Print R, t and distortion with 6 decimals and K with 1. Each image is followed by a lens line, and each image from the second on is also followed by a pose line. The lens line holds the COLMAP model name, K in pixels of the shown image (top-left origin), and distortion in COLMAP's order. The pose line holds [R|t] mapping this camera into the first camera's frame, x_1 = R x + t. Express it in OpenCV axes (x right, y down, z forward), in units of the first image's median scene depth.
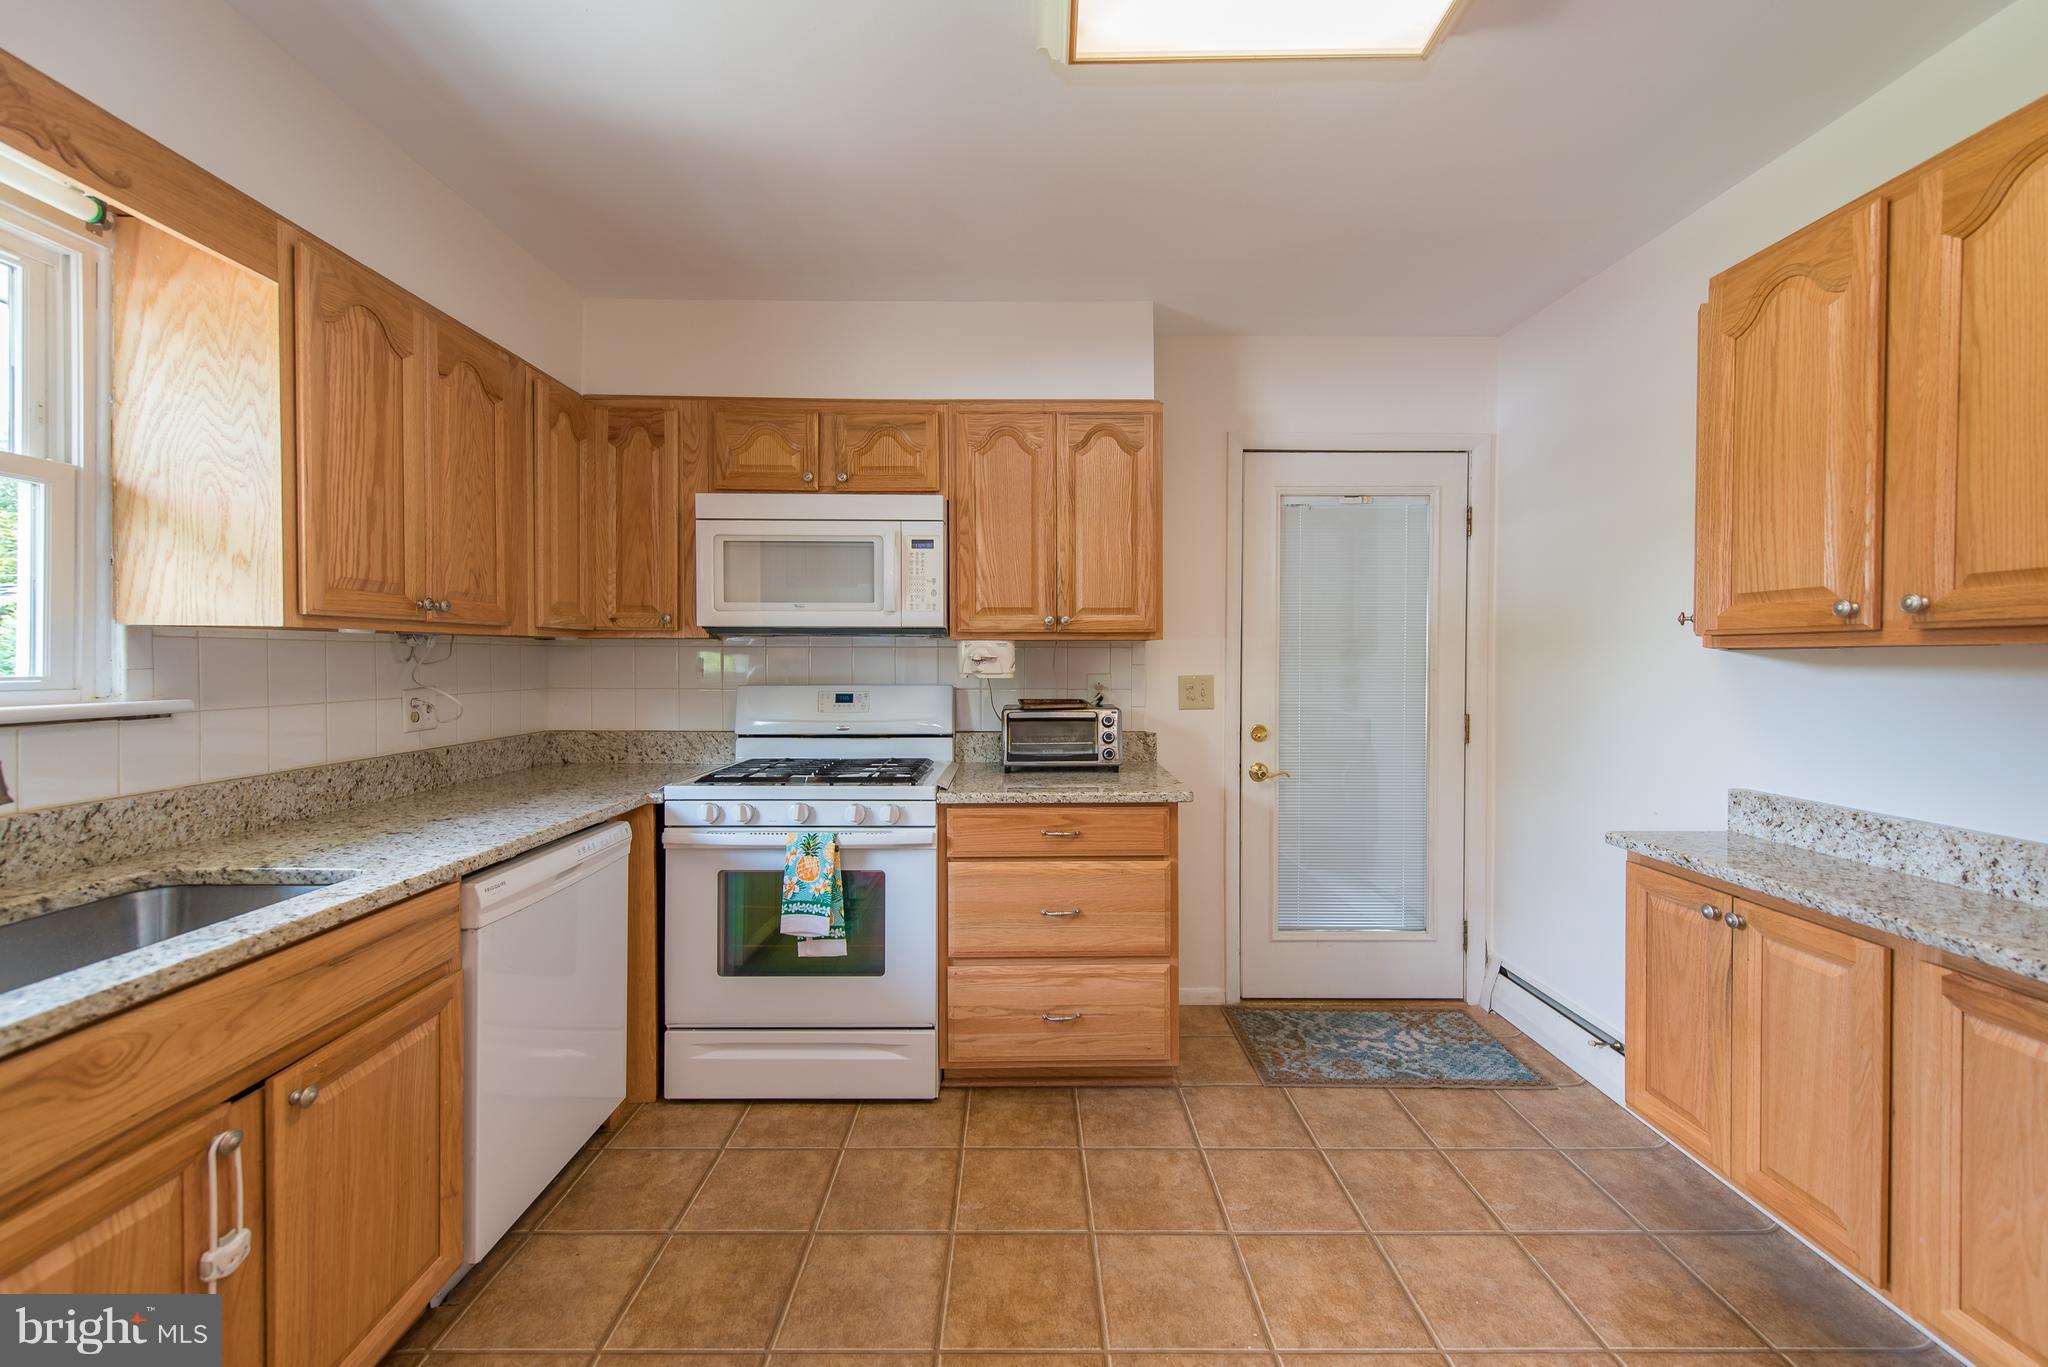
lens RADIAL K [[834.0, 0, 1014.9], [0, 834.0, 660.9], [0, 0, 1]] dist [0.001317, 0.000219]
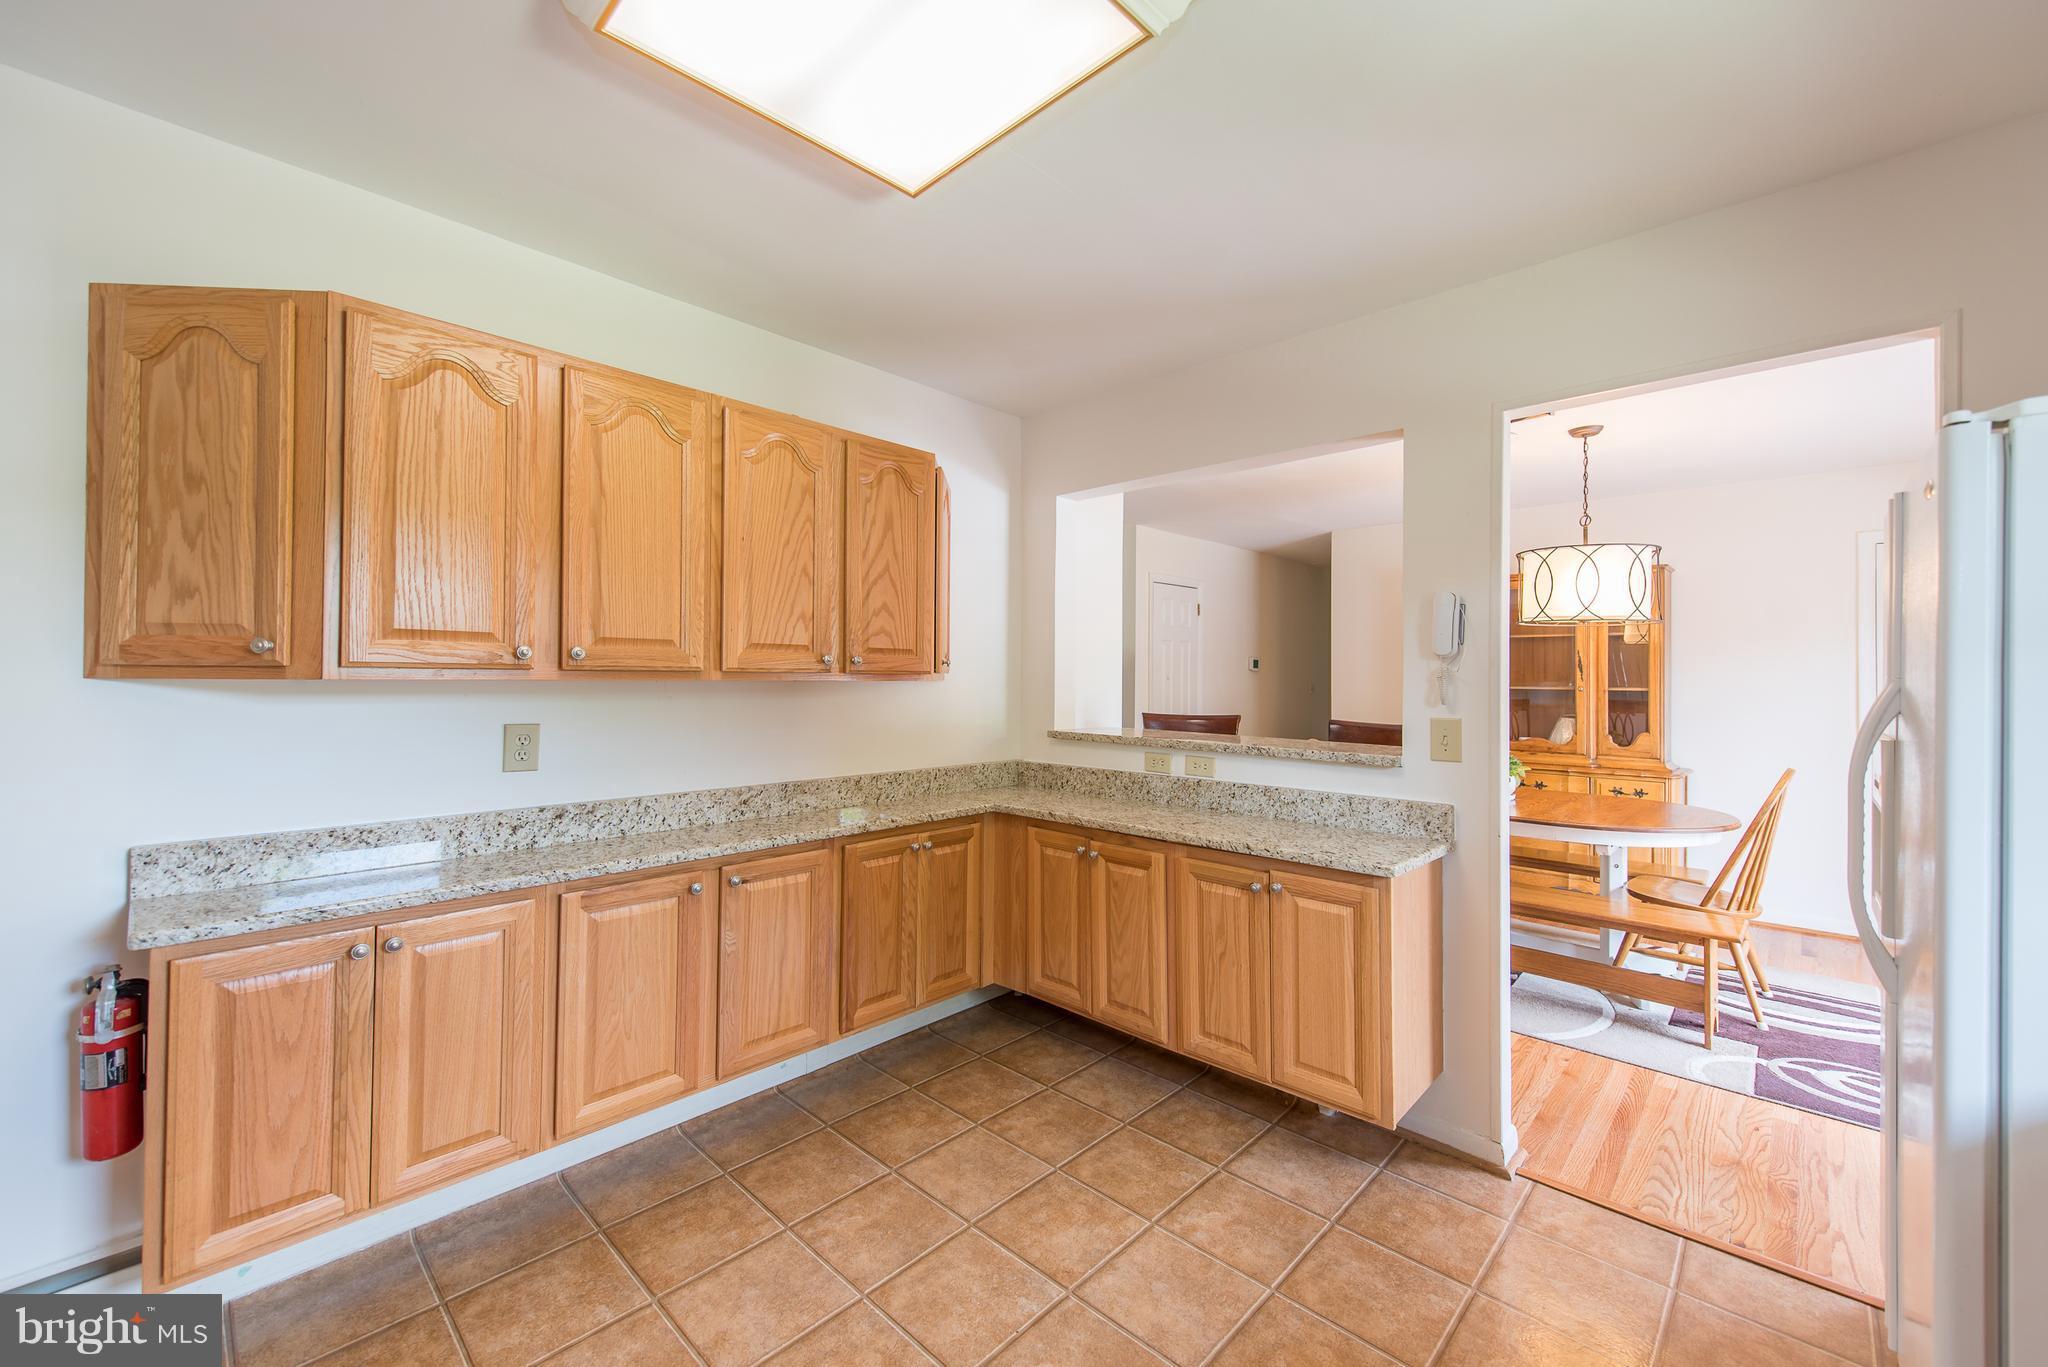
lens RADIAL K [[834.0, 0, 1014.9], [0, 834.0, 660.9], [0, 0, 1]] dist [0.001317, 0.000219]
pose [[-0.726945, 0.002026, 0.686693, -0.375497], [-0.007774, 0.999907, -0.011179, -0.032386], [-0.686652, -0.013465, -0.726862, 1.128278]]
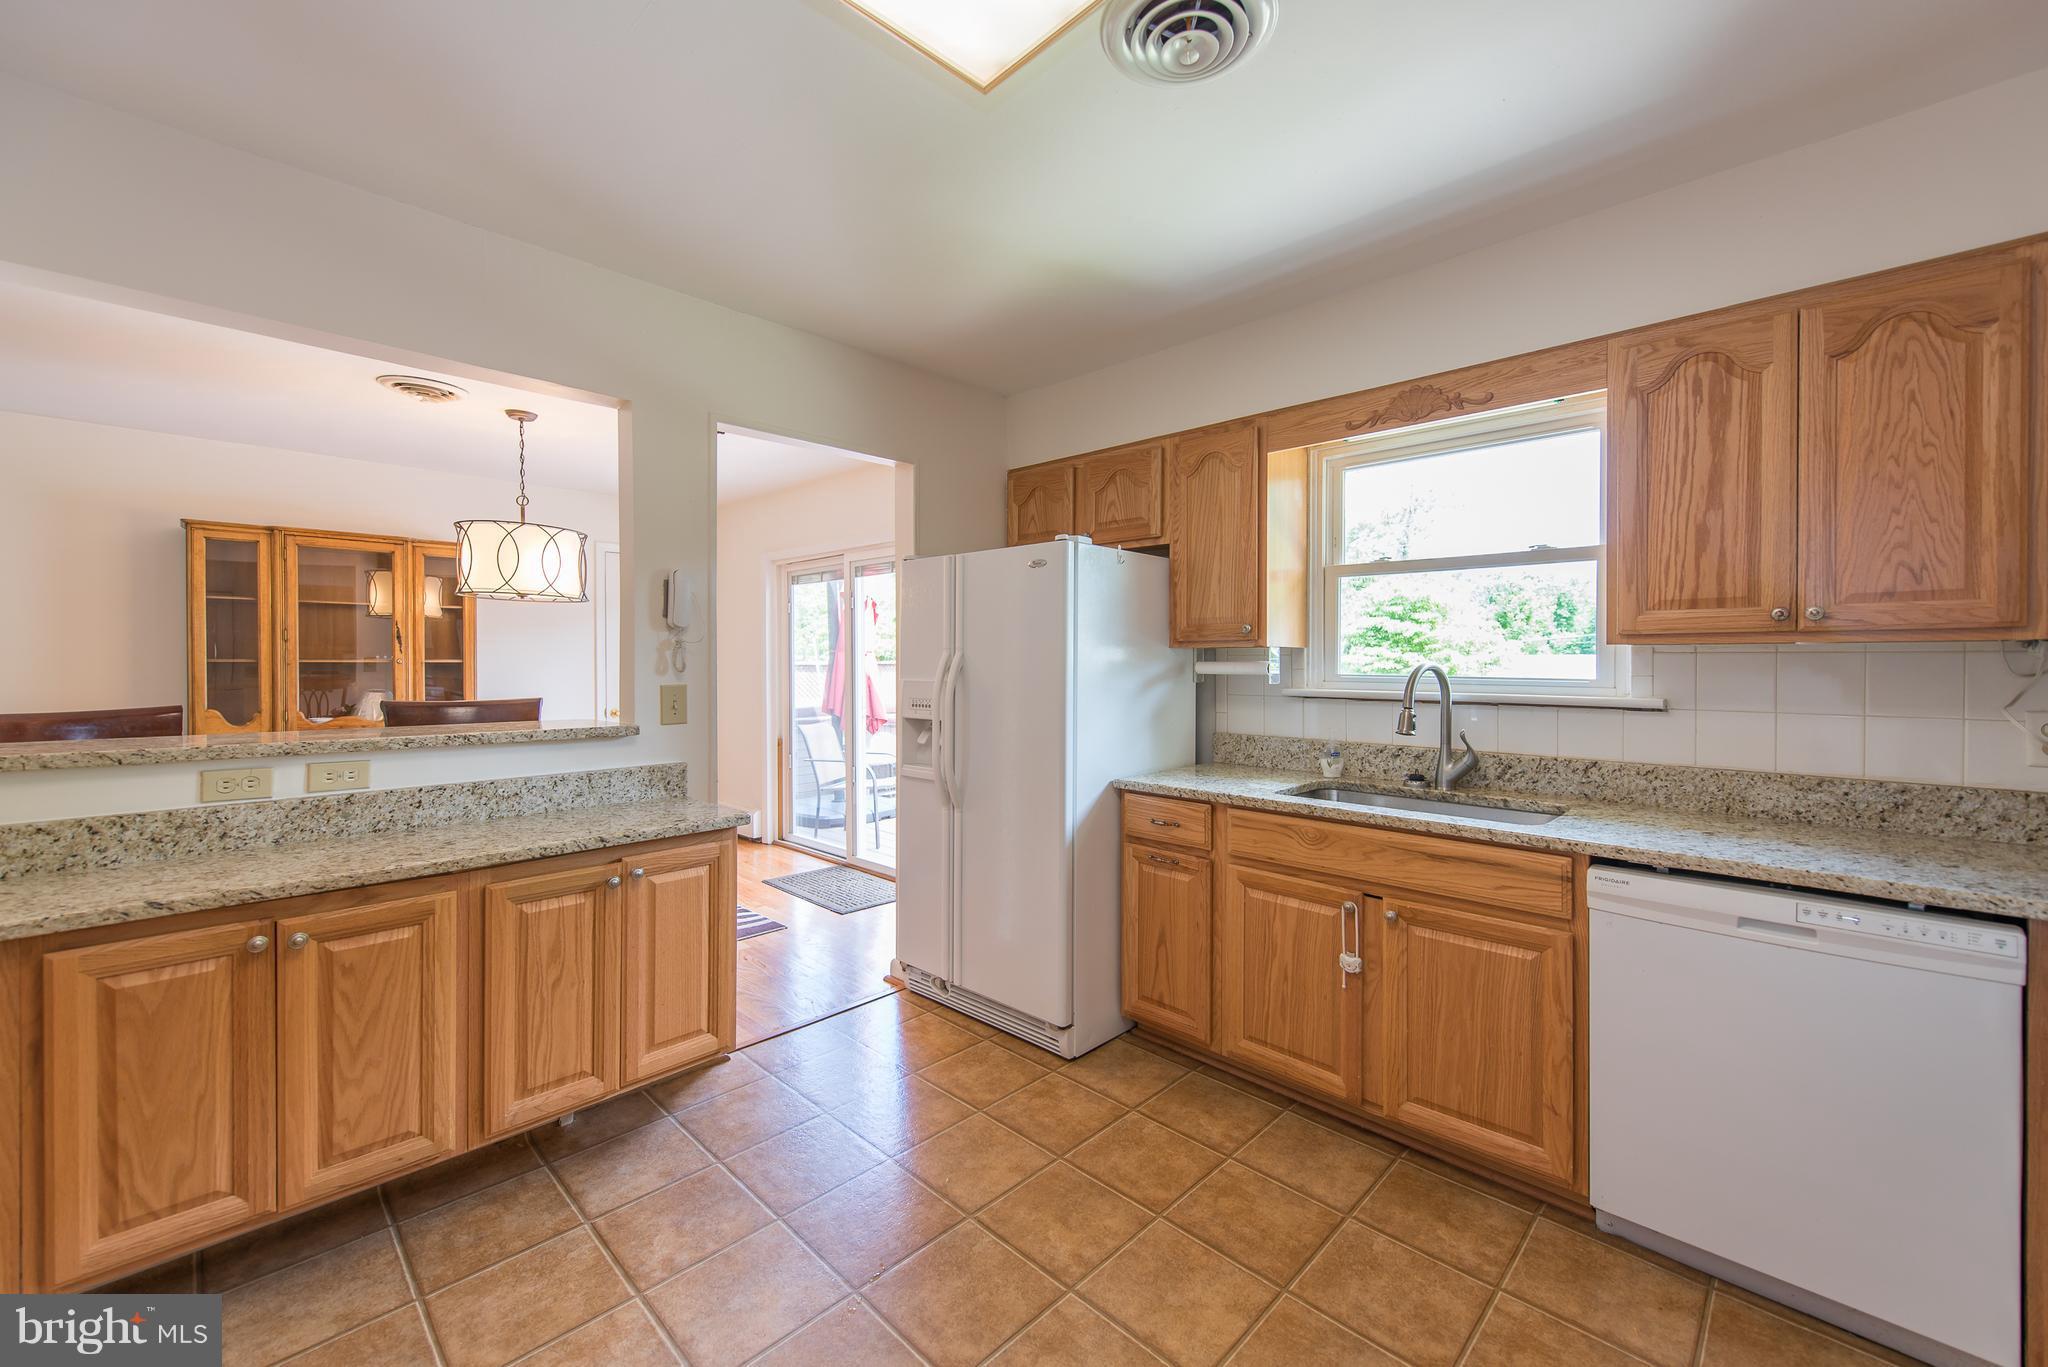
lens RADIAL K [[819.3, 0, 1028.8], [0, 819.3, 670.6], [0, 0, 1]] dist [0.022371, -0.006923]
pose [[-0.693179, 0.007381, -0.720727, 0.637560], [-0.006804, 0.999836, 0.016783, -0.014158], [0.720733, 0.016538, -0.693015, 1.126932]]
